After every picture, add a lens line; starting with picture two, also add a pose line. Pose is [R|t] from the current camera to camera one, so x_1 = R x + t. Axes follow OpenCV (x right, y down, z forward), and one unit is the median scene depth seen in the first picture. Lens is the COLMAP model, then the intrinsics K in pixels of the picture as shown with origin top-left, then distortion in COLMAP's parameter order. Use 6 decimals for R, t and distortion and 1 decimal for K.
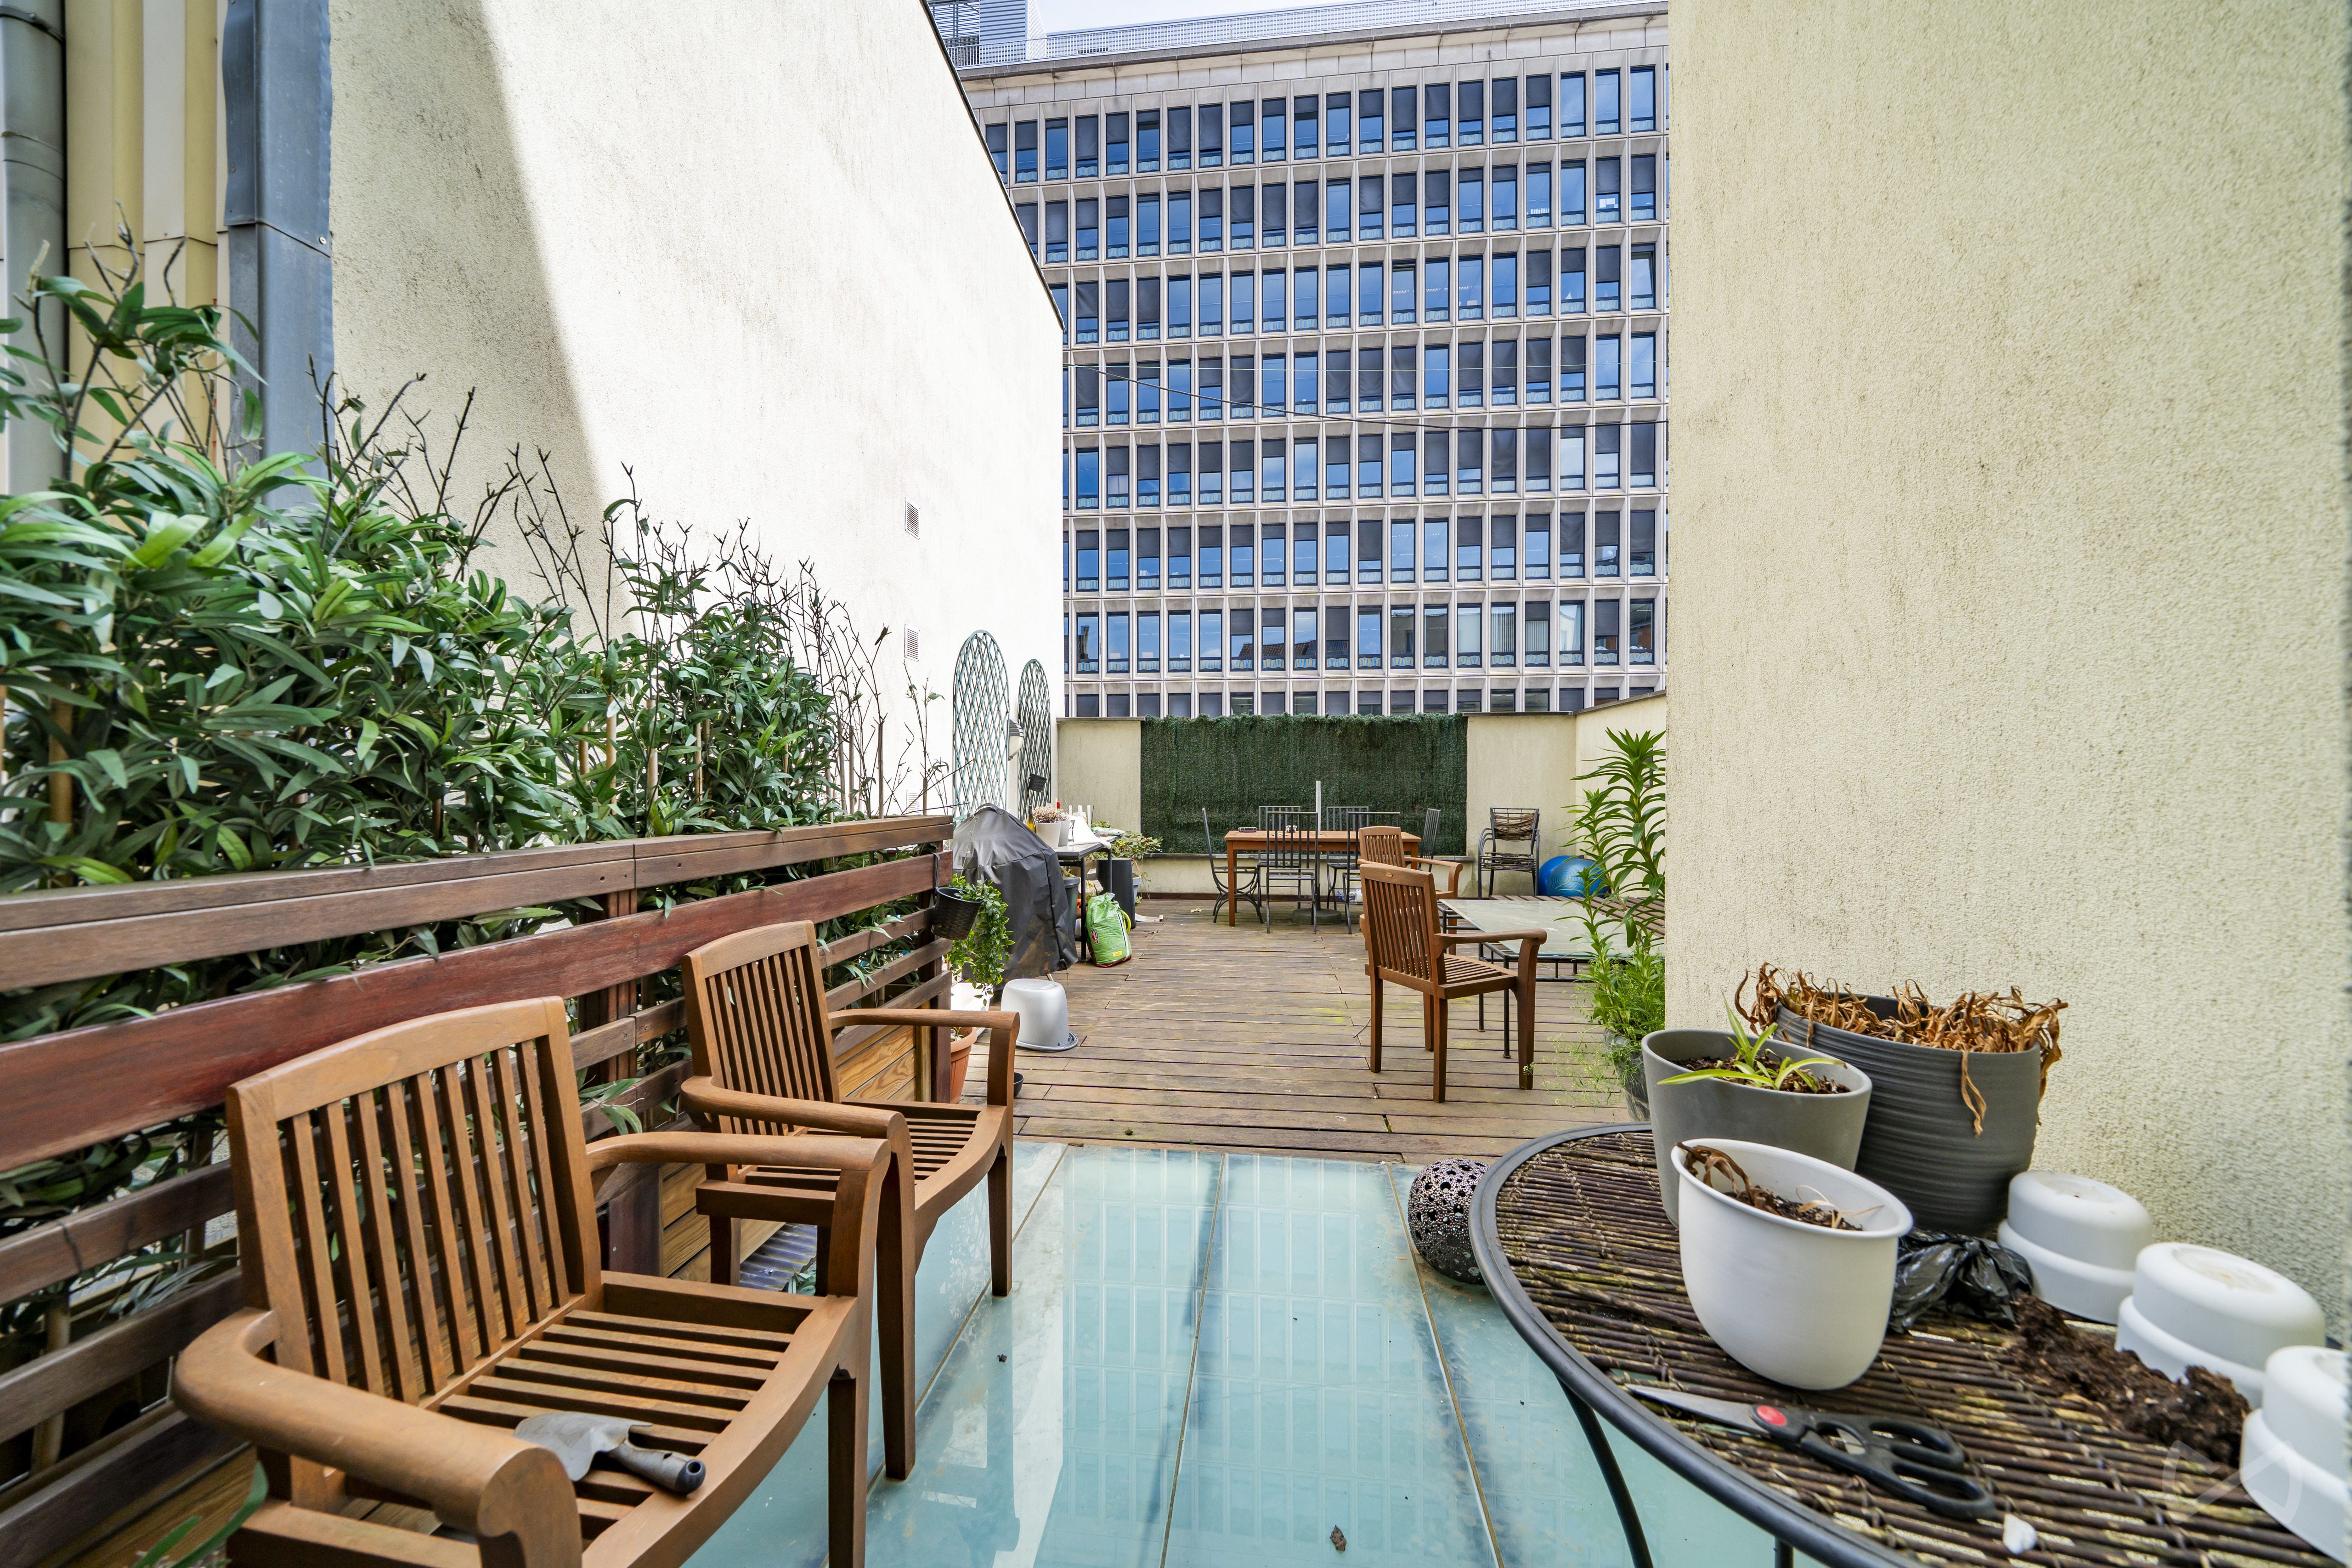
lens RADIAL K [[816.4, 0, 1165.0], [0, 816.4, 782.9], [0, 0, 1]] dist [-0.002095, -0.001270]
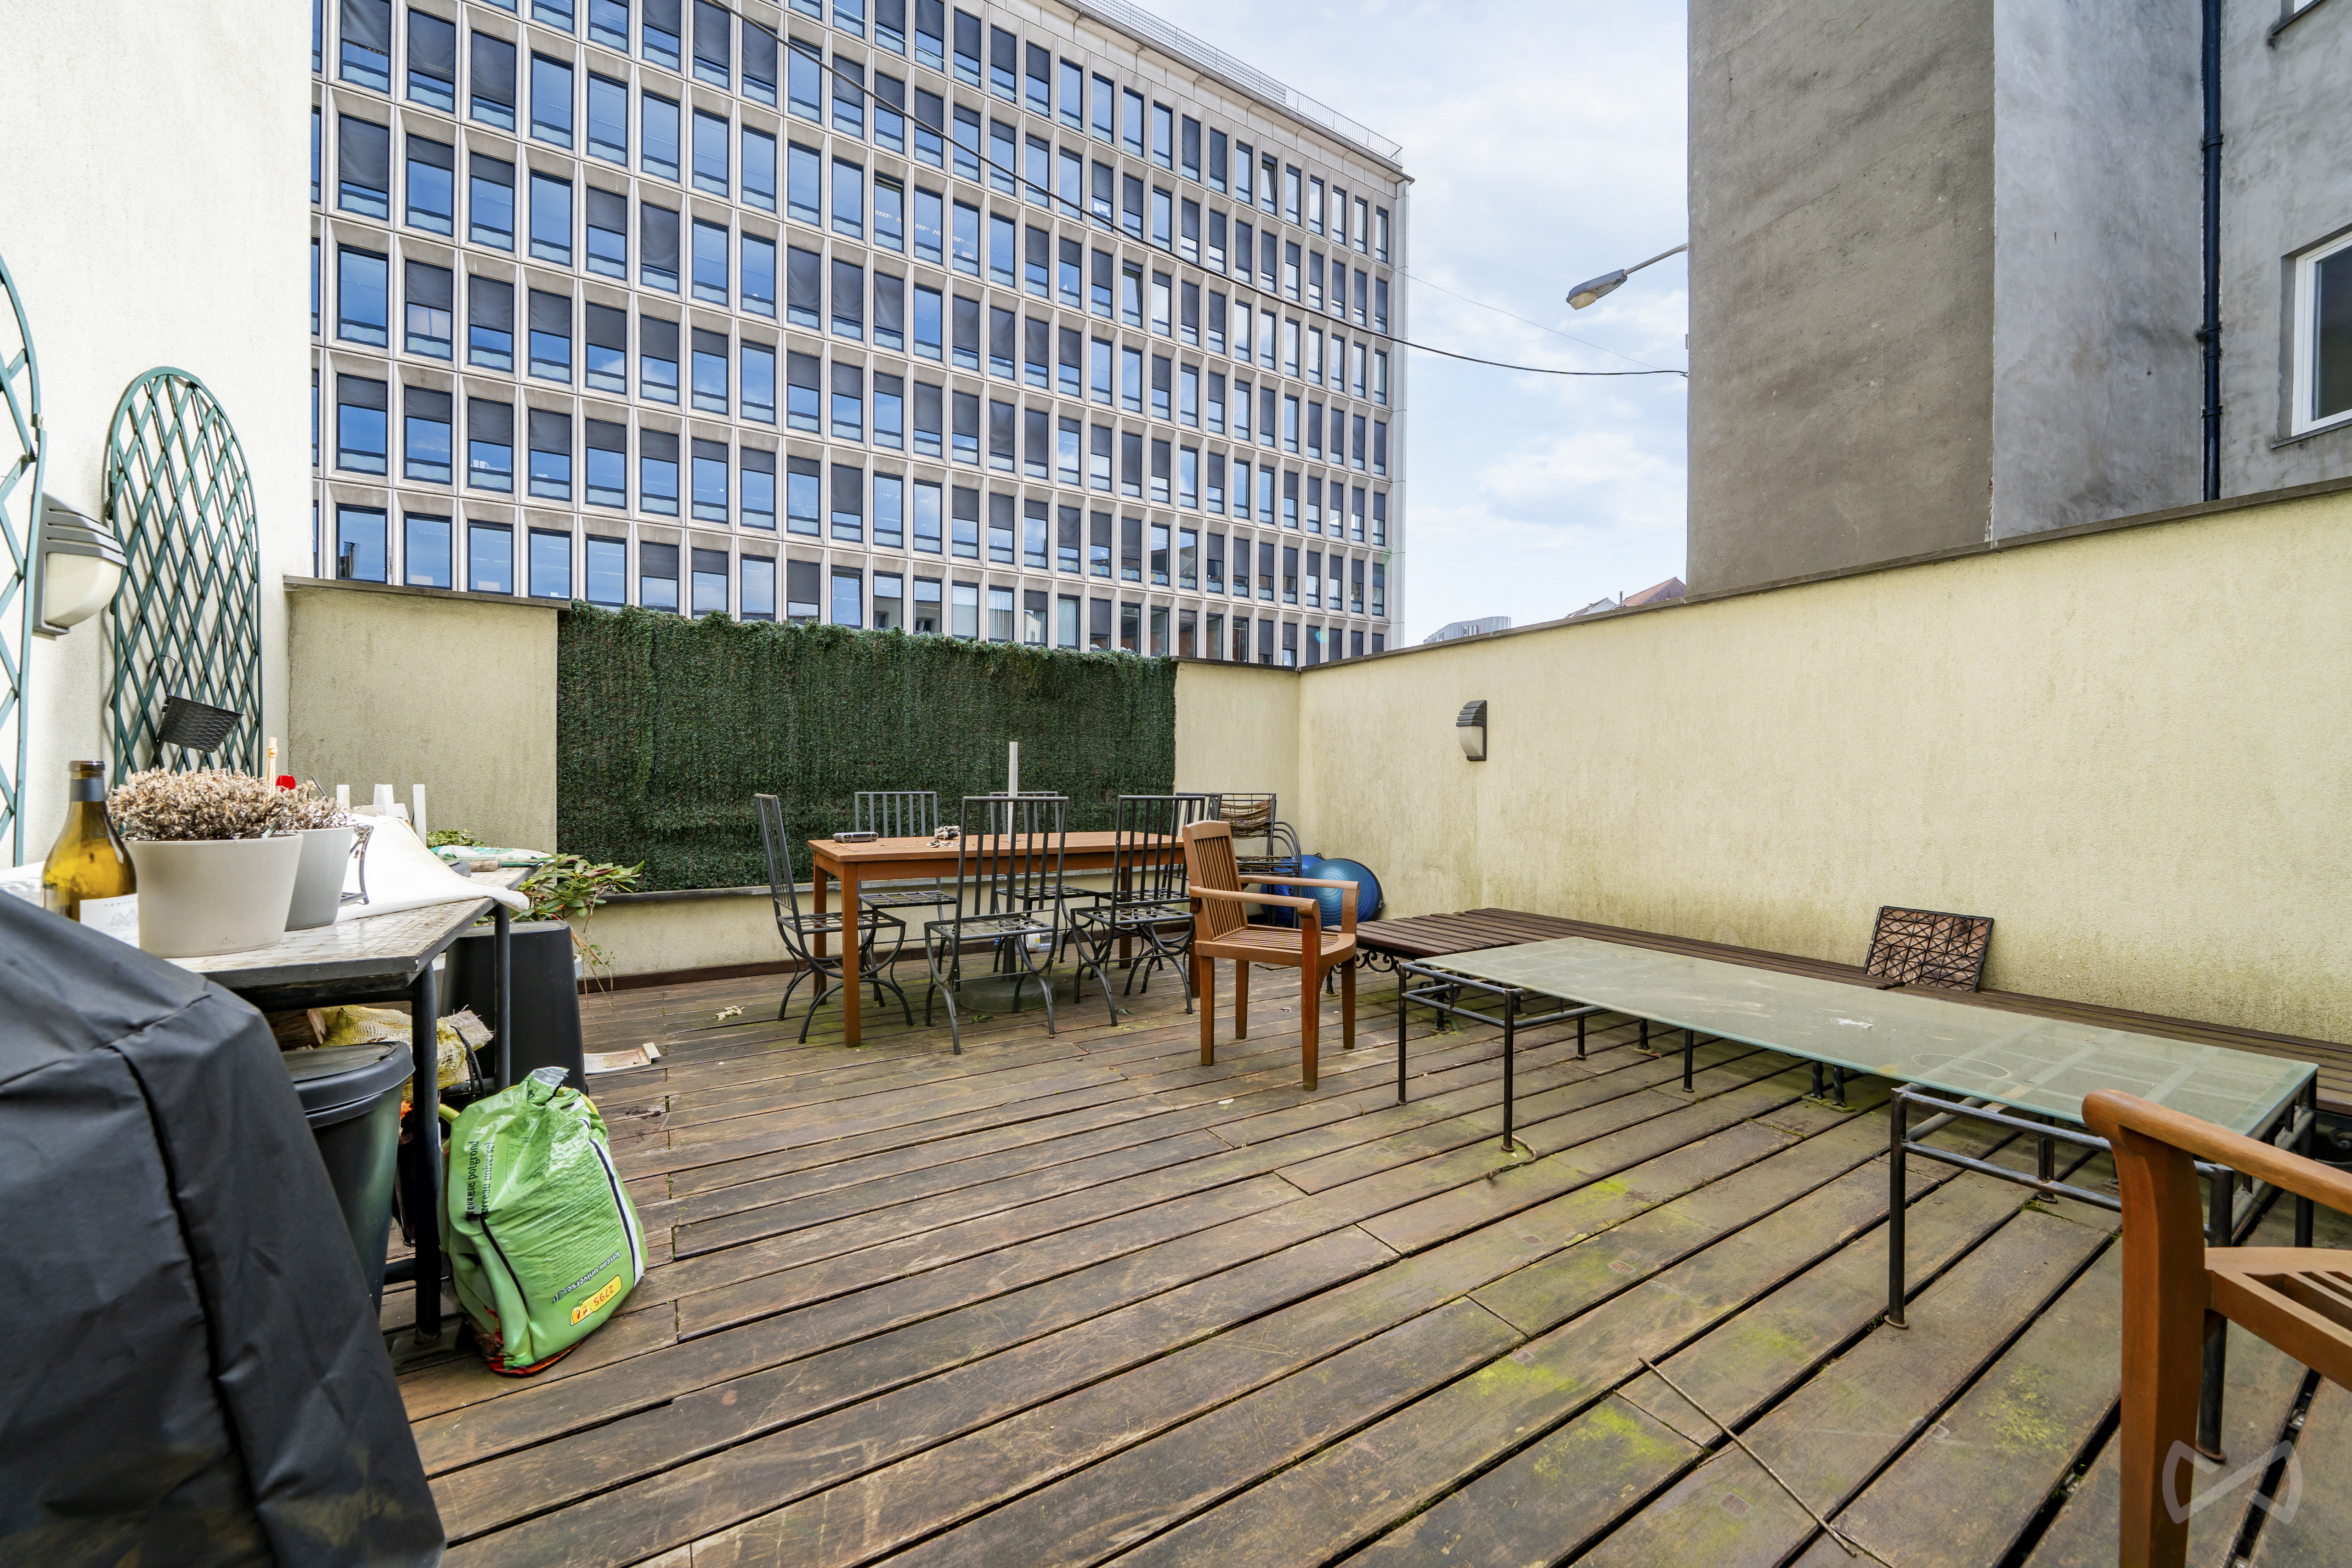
lens RADIAL K [[816.4, 0, 1223.1], [0, 816.4, 791.5], [0, 0, 1]] dist [-0.002095, -0.001270]
pose [[0.750069, -0.000119, 0.661360, -0.015304], [-0.006260, 0.999954, 0.007279, 0.006067], [-0.661330, -0.009600, 0.750034, 0.119620]]
